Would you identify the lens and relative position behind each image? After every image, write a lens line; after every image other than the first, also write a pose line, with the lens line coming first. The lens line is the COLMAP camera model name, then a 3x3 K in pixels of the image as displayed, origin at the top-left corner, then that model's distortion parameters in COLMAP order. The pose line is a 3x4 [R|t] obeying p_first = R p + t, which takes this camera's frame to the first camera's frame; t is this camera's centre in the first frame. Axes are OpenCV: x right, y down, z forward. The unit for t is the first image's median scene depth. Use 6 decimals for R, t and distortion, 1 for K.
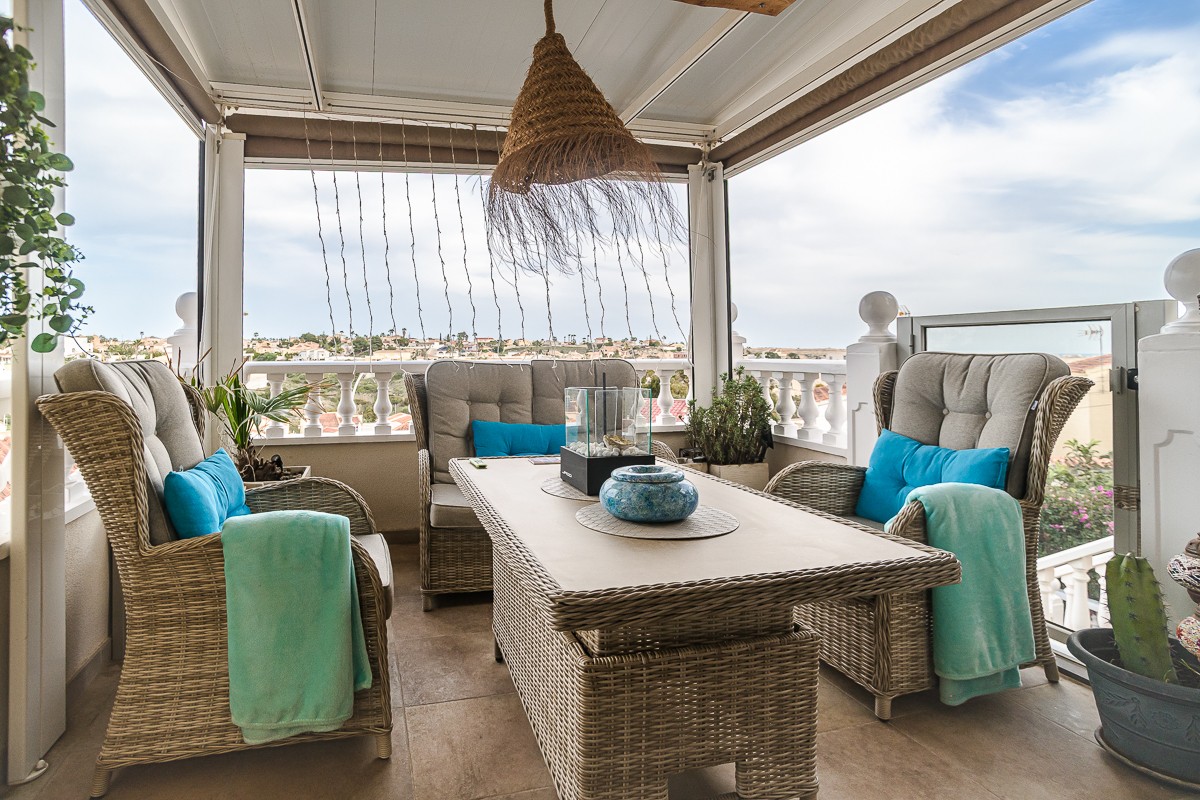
lens RADIAL K [[587.9, 0, 503.7], [0, 587.9, 394.6], [0, 0, 1]] dist [-0.033945, 0.003313]
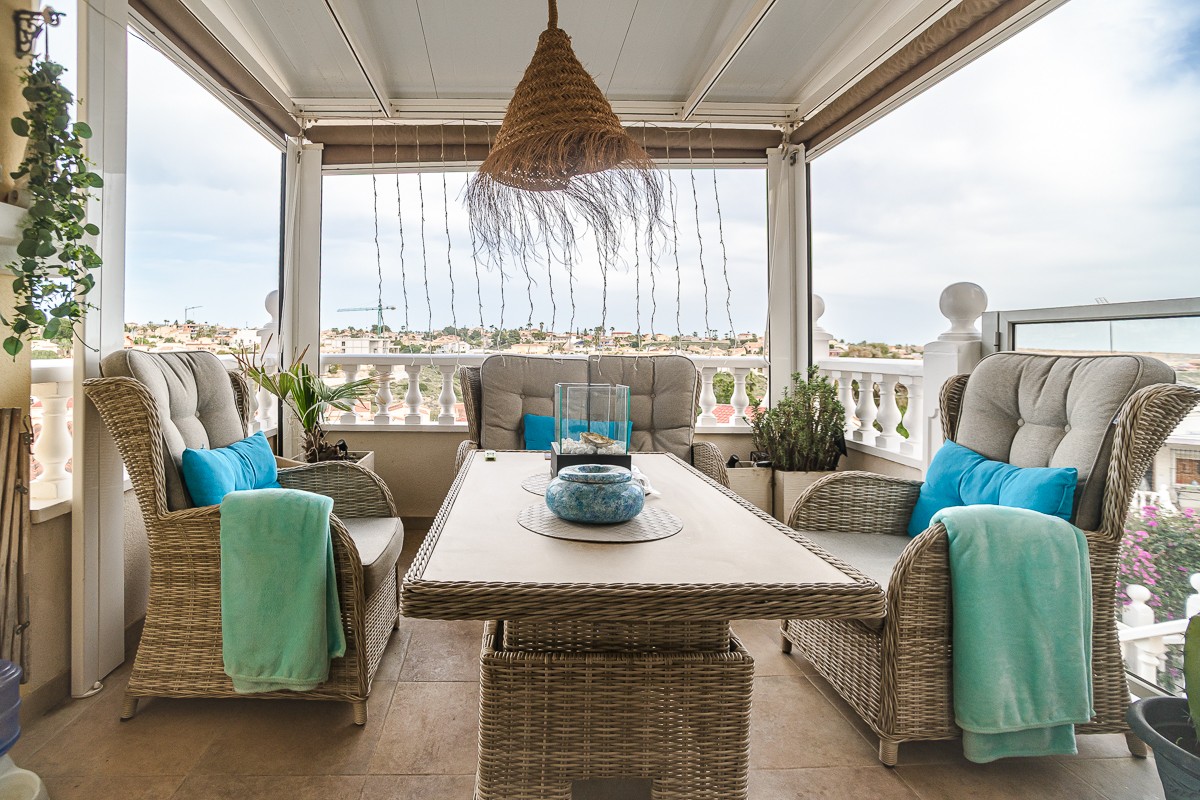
lens RADIAL K [[587.9, 0, 575.9], [0, 587.9, 400.2], [0, 0, 1]] dist [-0.033945, 0.003313]
pose [[0.978458, 0.029526, -0.204323, 0.336163], [-0.025965, 0.999461, 0.020087, -0.004219], [0.204806, -0.014349, 0.978697, 0.033576]]
